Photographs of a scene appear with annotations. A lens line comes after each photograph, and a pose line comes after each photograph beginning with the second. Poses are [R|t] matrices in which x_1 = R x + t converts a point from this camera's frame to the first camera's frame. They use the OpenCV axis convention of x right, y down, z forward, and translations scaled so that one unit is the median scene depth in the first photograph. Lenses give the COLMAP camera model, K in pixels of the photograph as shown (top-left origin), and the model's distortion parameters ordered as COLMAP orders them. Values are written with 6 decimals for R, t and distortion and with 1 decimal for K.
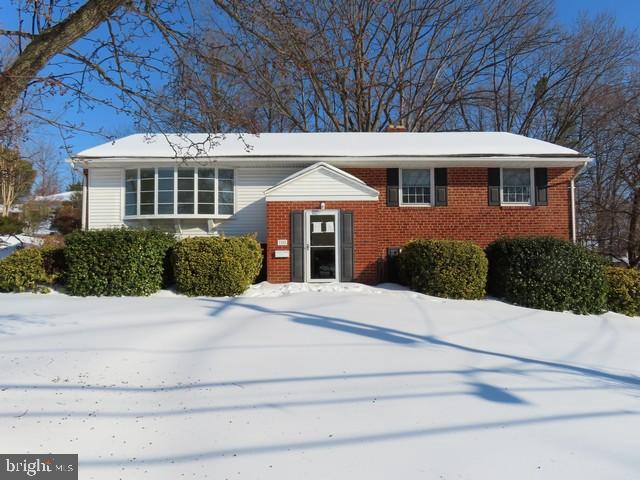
lens RADIAL K [[456.5, 0, 320.0], [0, 456.5, 240.0], [0, 0, 1]] dist [-0.005830, -0.001200]
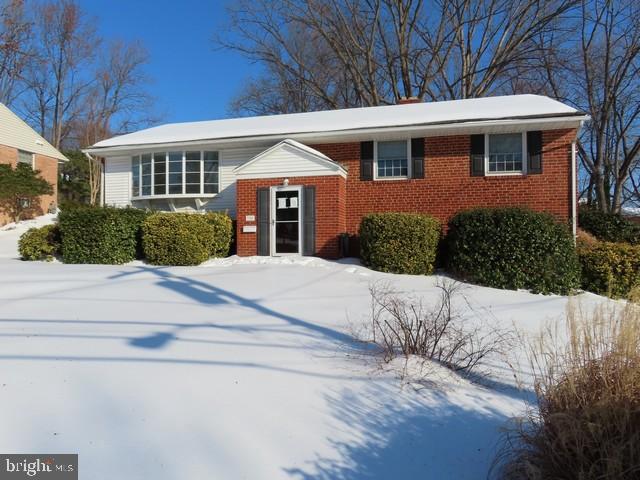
lens RADIAL K [[456.5, 0, 320.0], [0, 456.5, 240.0], [0, 0, 1]] dist [-0.005830, -0.001200]
pose [[0.961721, 0.000414, -0.274030, 0.356481], [0.008763, 0.999441, 0.032264, 0.022896], [0.273890, -0.033430, 0.961180, 0.029221]]
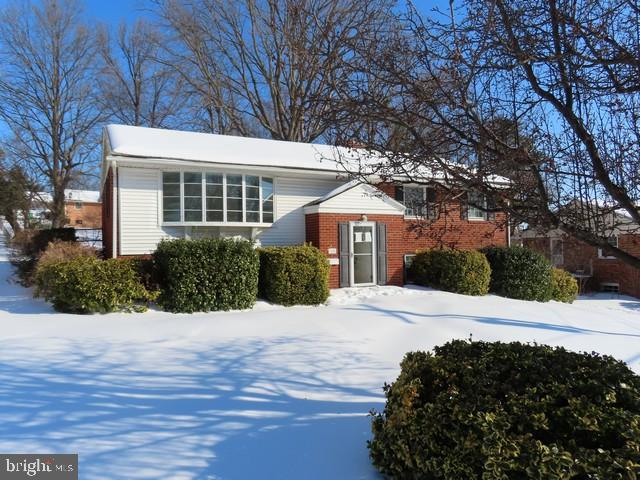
lens RADIAL K [[456.5, 0, 320.0], [0, 456.5, 240.0], [0, 0, 1]] dist [-0.005830, -0.001200]
pose [[0.899317, 0.004760, 0.437271, -0.575720], [-0.012696, 0.999803, 0.015229, -0.036409], [-0.437113, -0.019247, 0.899201, 0.037062]]
